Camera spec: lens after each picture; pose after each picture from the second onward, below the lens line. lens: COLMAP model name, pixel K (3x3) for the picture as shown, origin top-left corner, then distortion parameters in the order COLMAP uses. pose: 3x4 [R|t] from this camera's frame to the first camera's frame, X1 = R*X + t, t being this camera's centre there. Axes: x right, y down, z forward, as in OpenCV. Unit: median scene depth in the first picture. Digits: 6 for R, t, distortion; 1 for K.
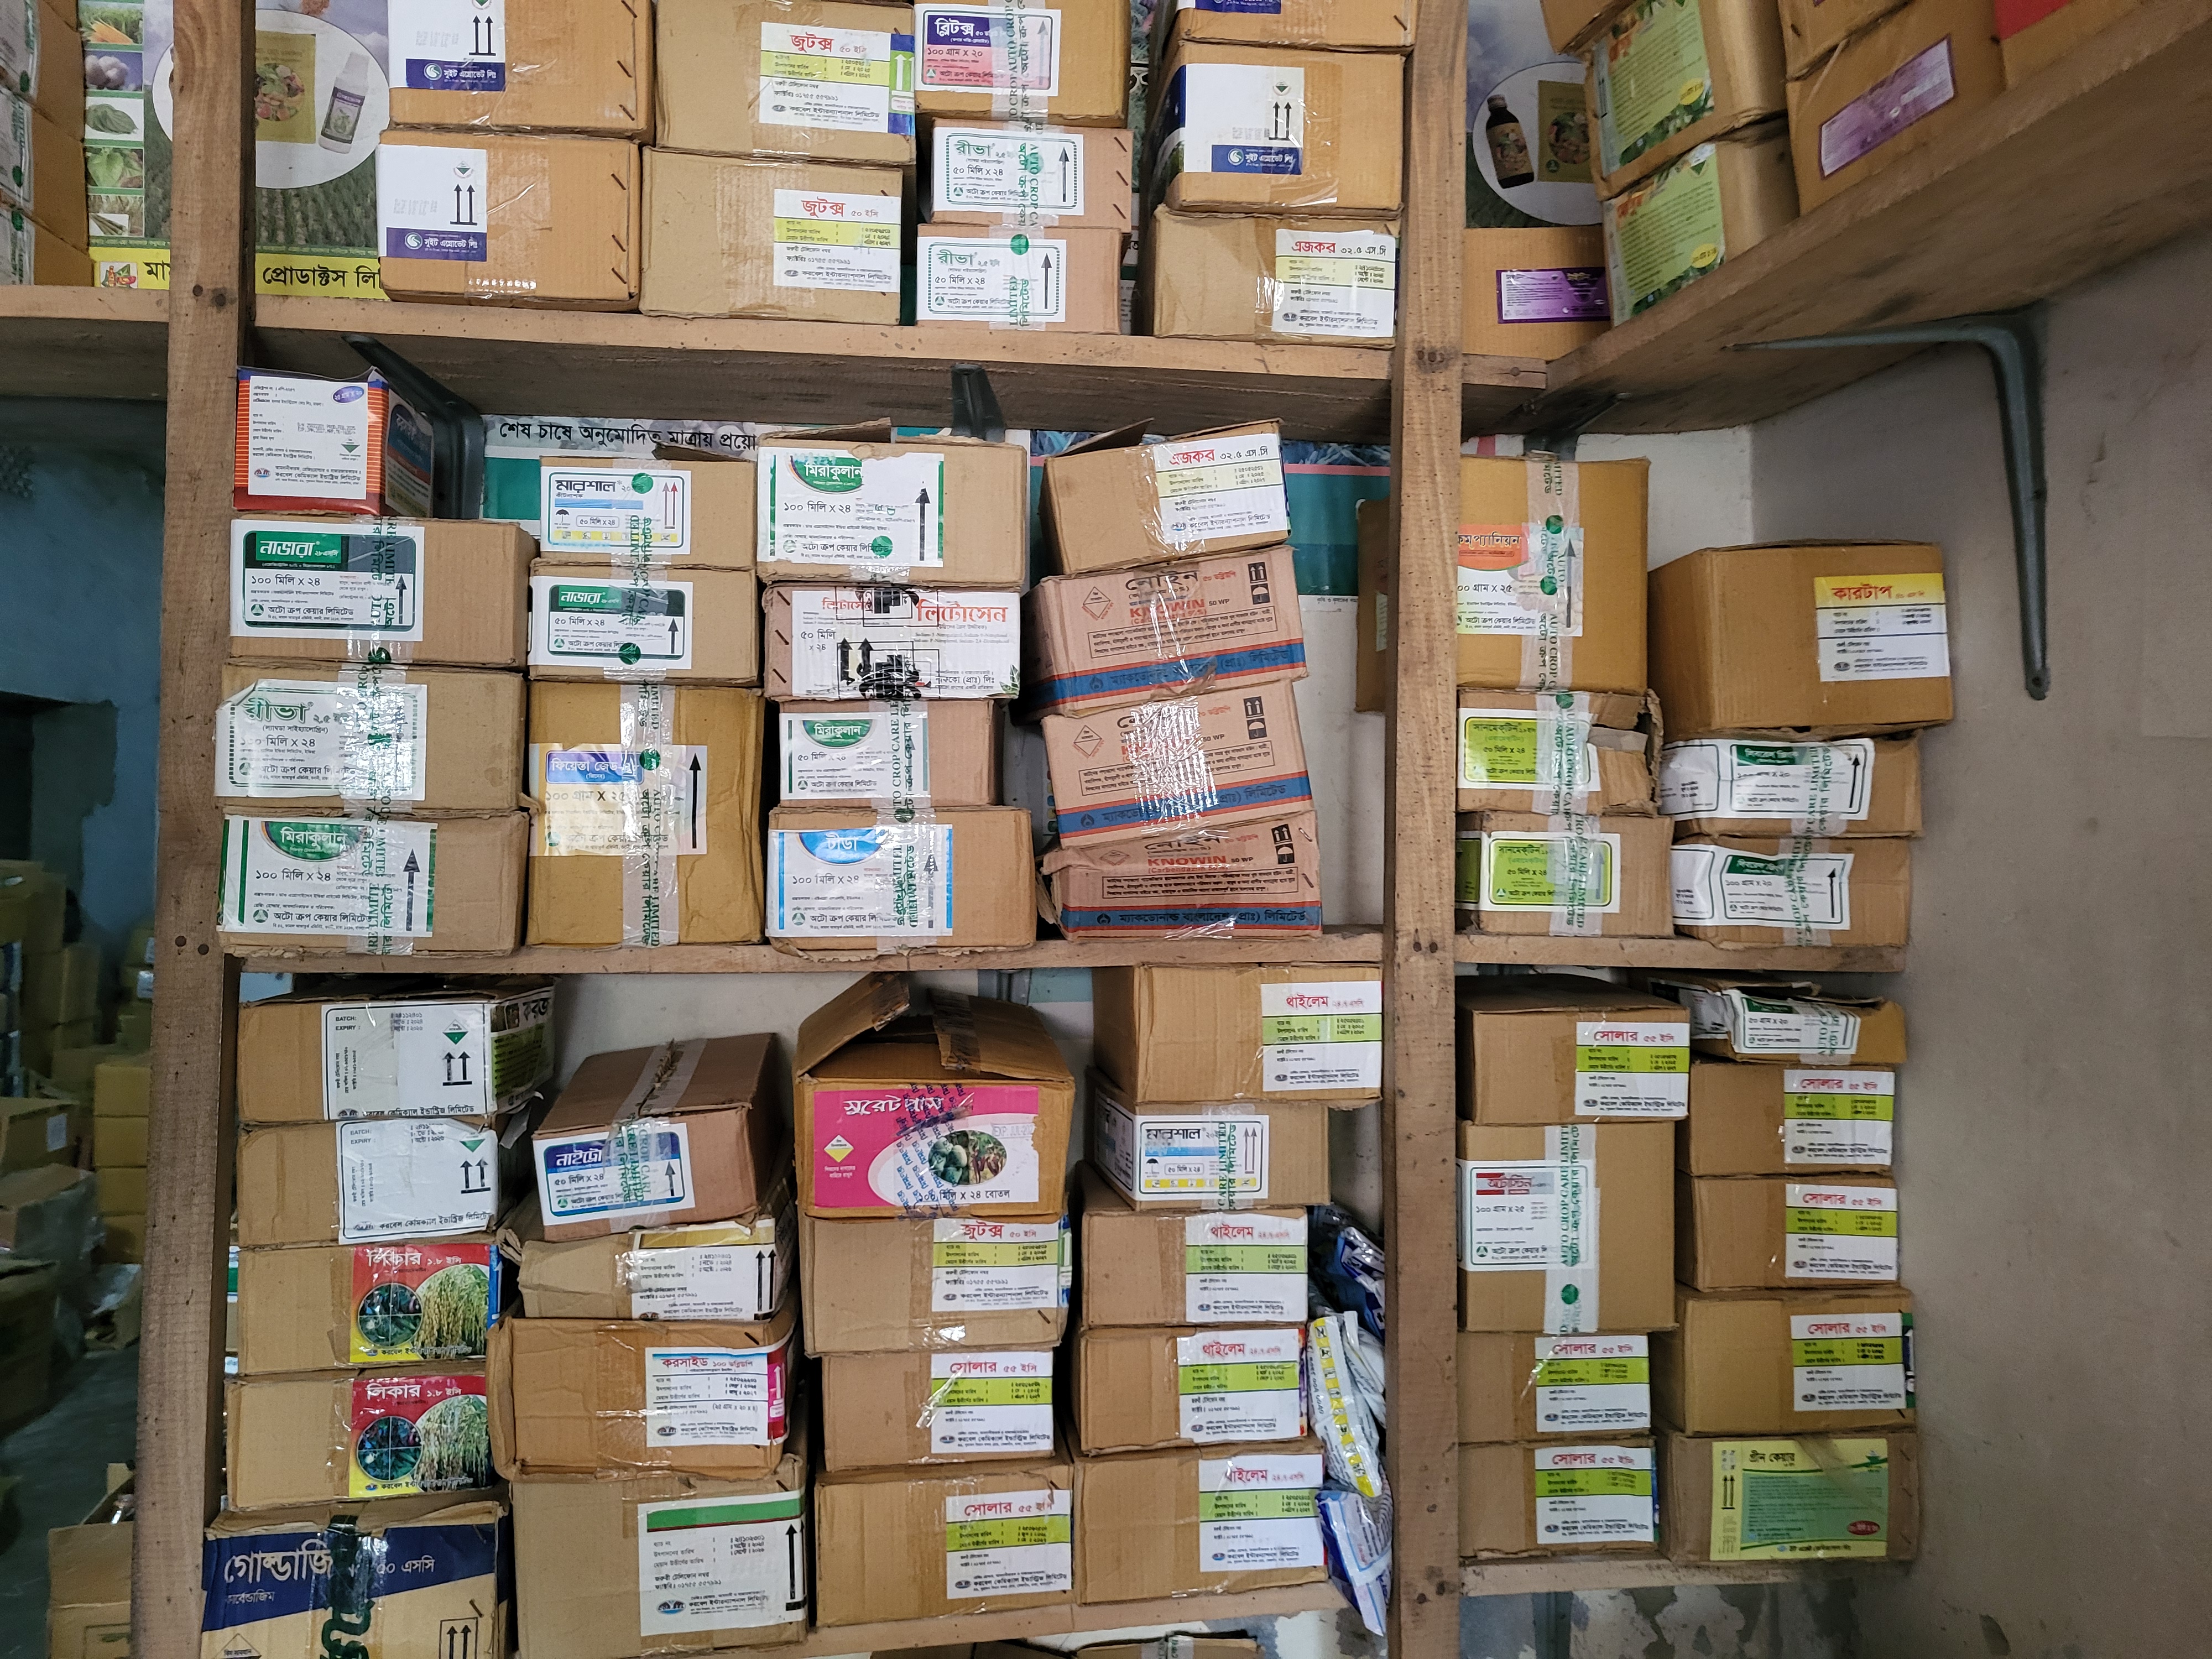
lens RADIAL K [[1866.9, 0, 1098.4], [0, 1866.9, 822.6], [0, 0, 1]] dist [0.071835, -0.002649]
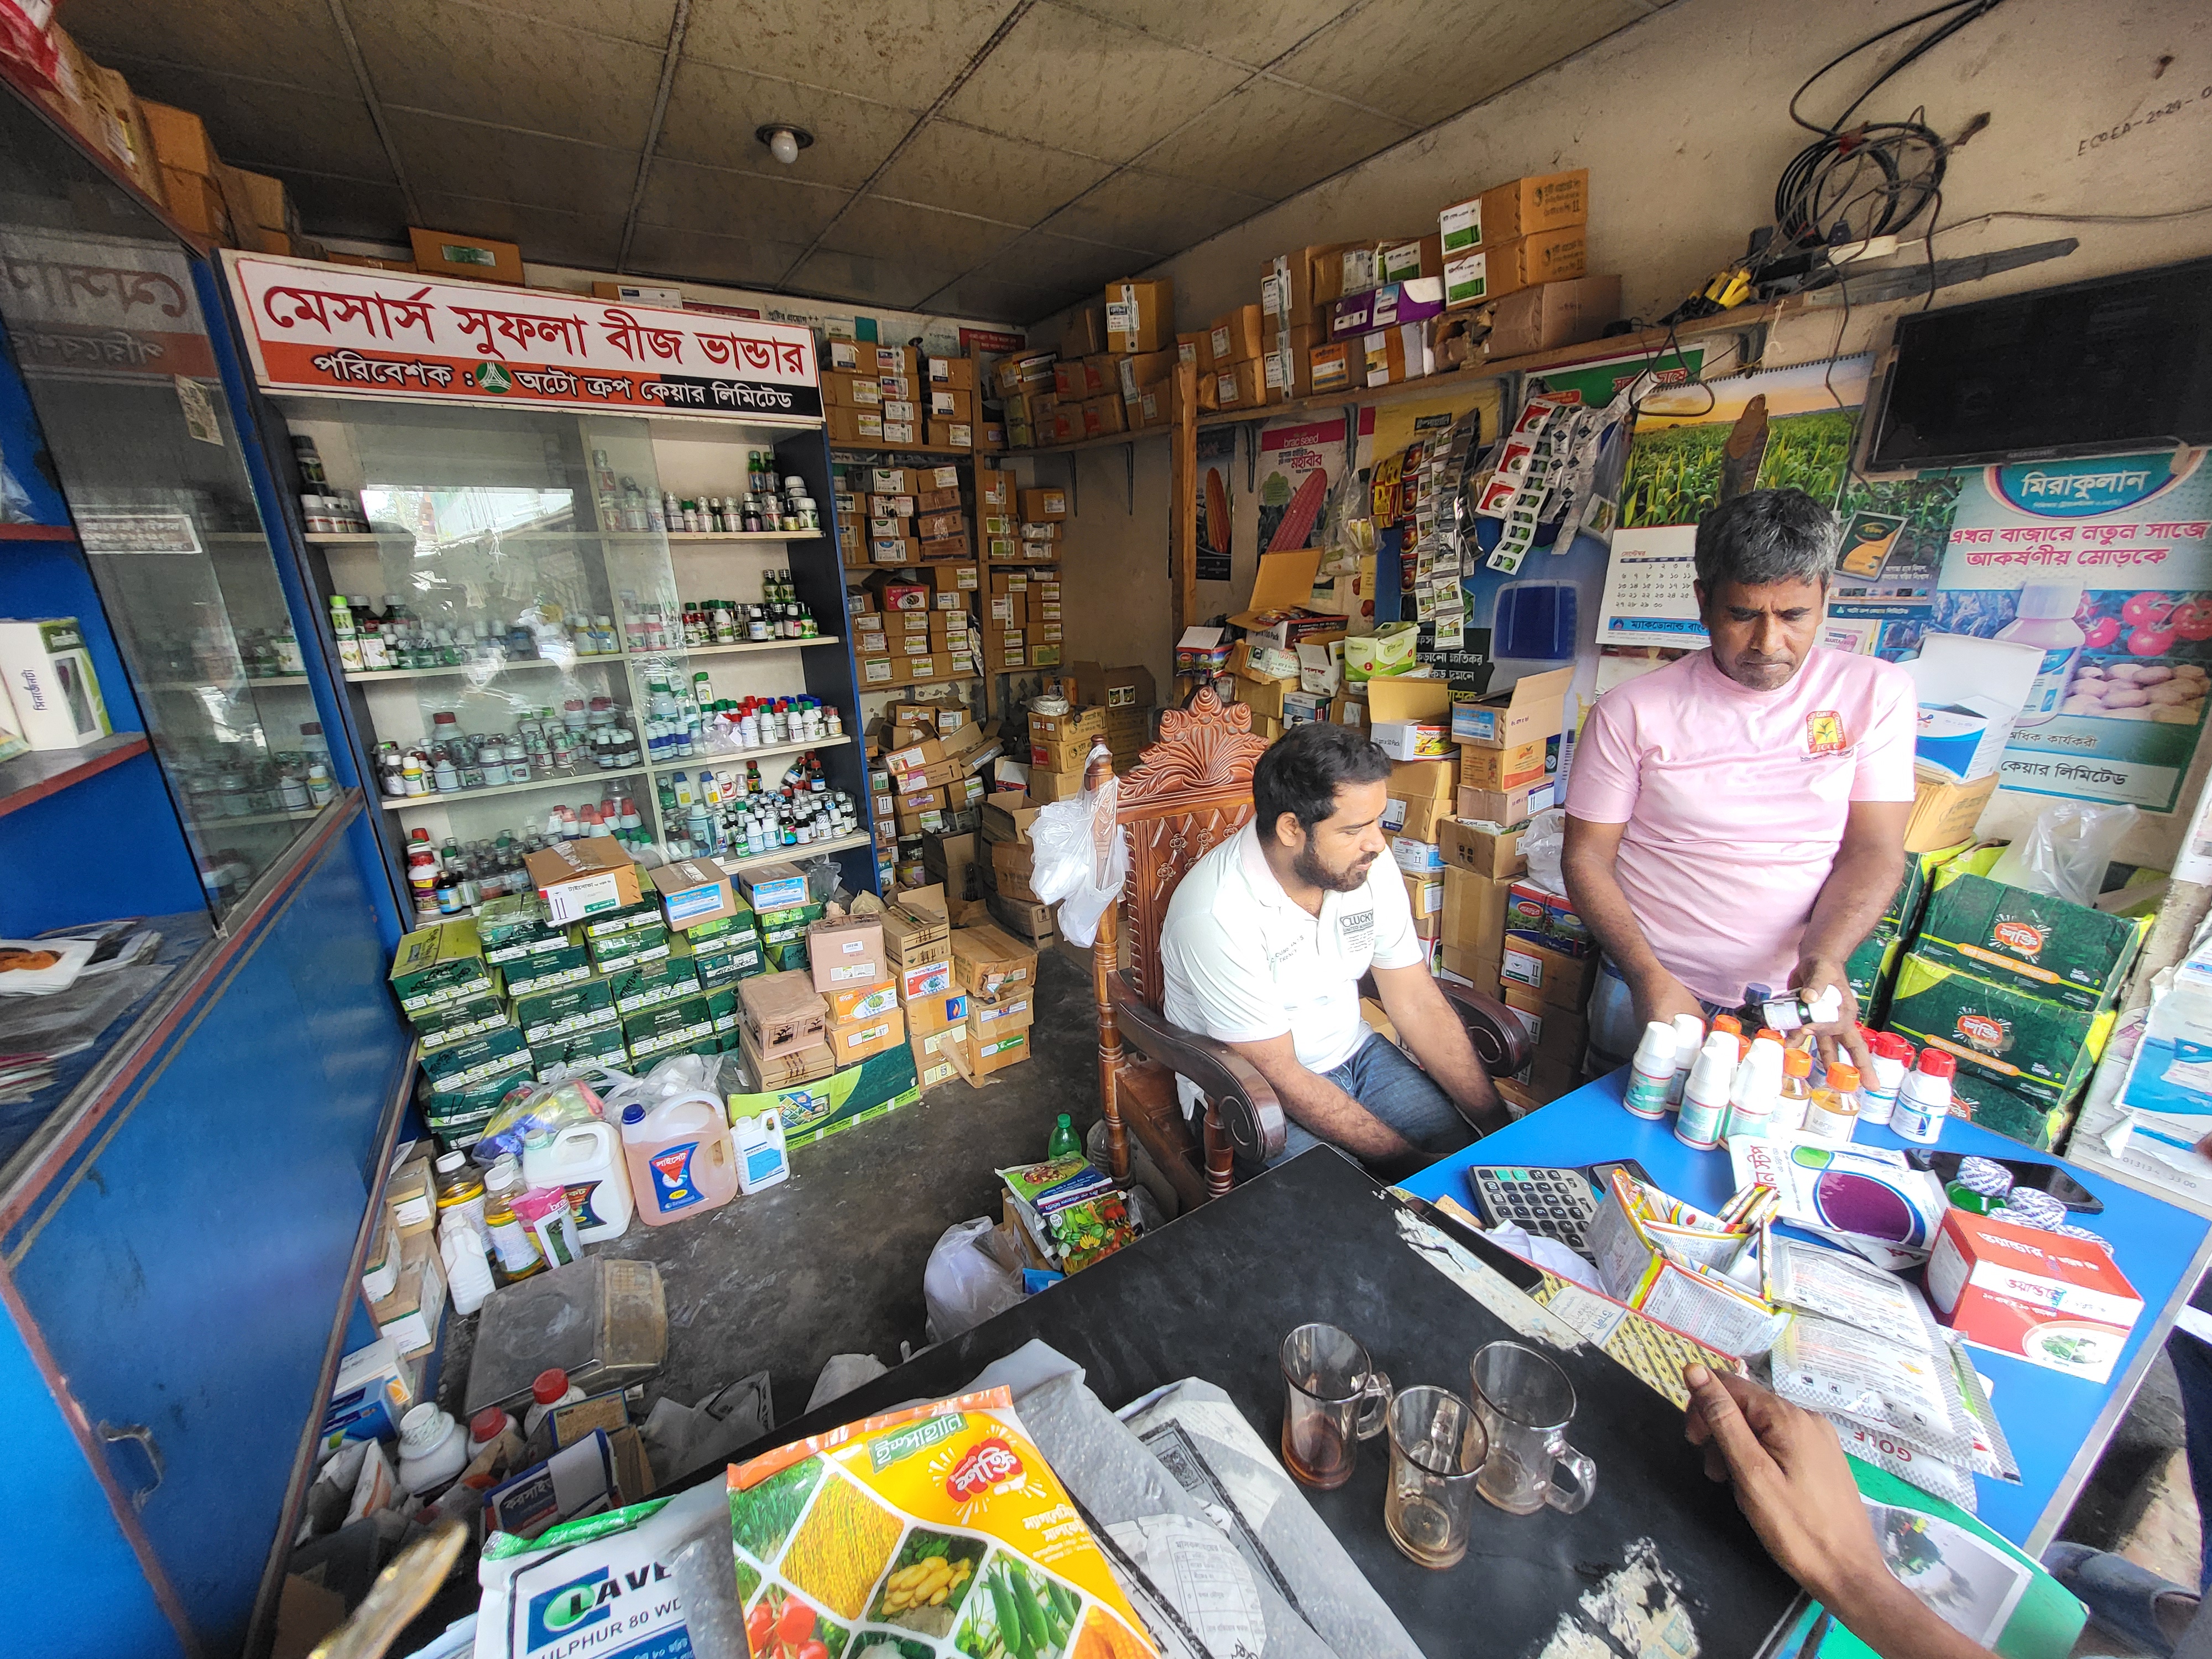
lens RADIAL K [[860.0, 0, 1100.6], [0, 860.0, 843.2], [0, 0, 1]] dist [0.004110, 0.000214]
pose [[0.917922, -0.143928, 0.369736, -0.609193], [0.013001, 0.942295, 0.334532, 0.001229], [-0.396549, -0.302267, 0.866824, -1.733346]]
